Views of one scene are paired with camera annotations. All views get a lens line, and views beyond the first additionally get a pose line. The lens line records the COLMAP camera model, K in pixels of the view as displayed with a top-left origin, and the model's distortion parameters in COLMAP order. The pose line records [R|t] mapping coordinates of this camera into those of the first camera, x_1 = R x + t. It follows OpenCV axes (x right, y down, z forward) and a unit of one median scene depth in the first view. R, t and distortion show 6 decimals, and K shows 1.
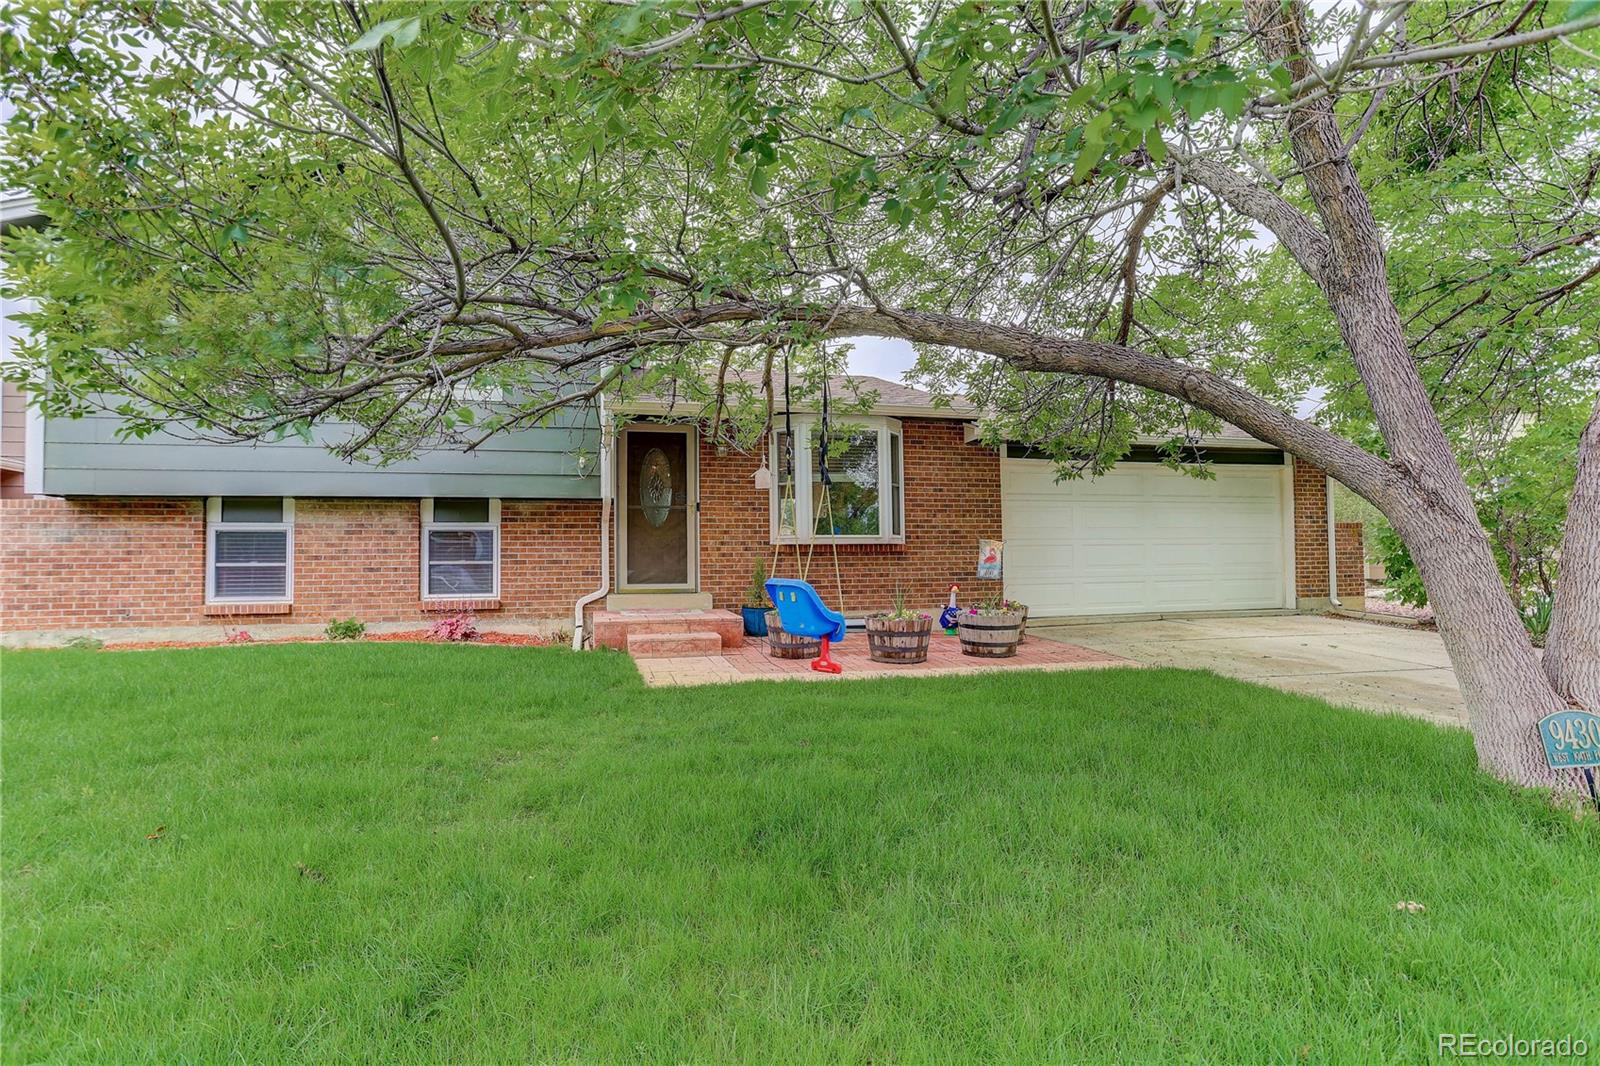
lens RADIAL K [[795.0, 0, 804.5], [0, 795.0, 538.2], [0, 0, 1]] dist [0.004319, 0.002822]
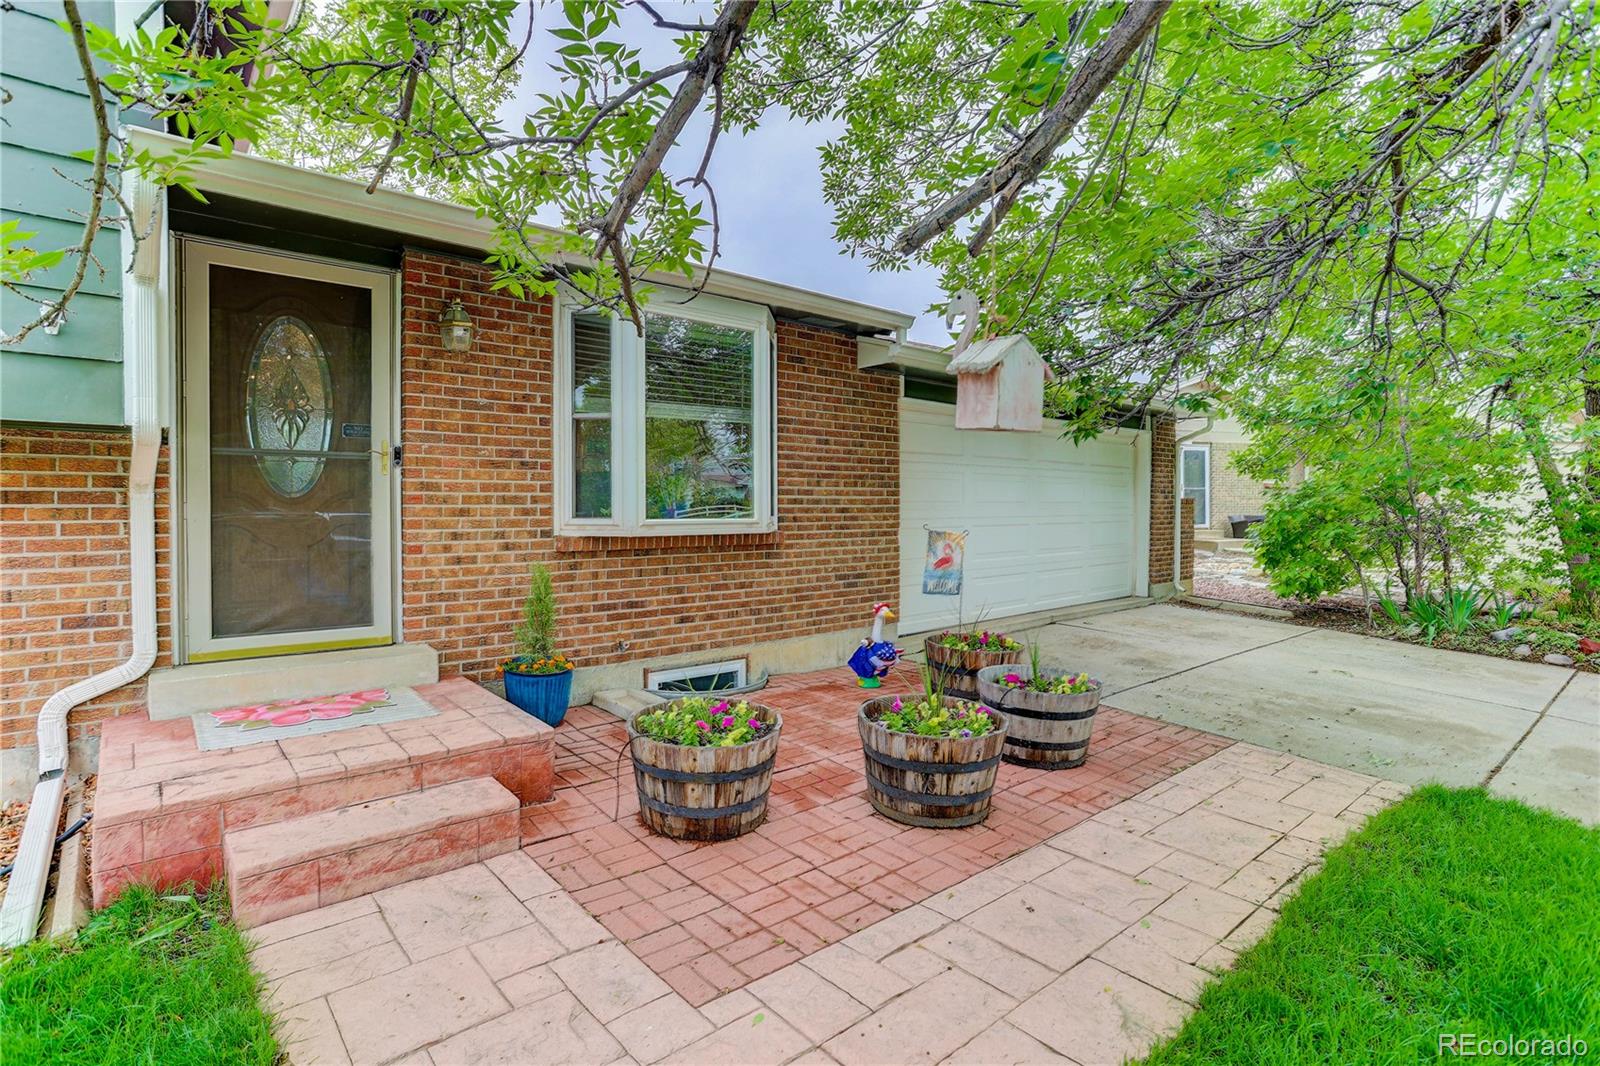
lens RADIAL K [[795.0, 0, 791.2], [0, 795.0, 517.7], [0, 0, 1]] dist [0.004319, 0.002822]
pose [[0.905570, 0.003568, 0.424182, -0.123203], [-0.020169, 0.999196, 0.034655, -0.024701], [-0.423717, -0.039938, 0.904914, 0.492006]]
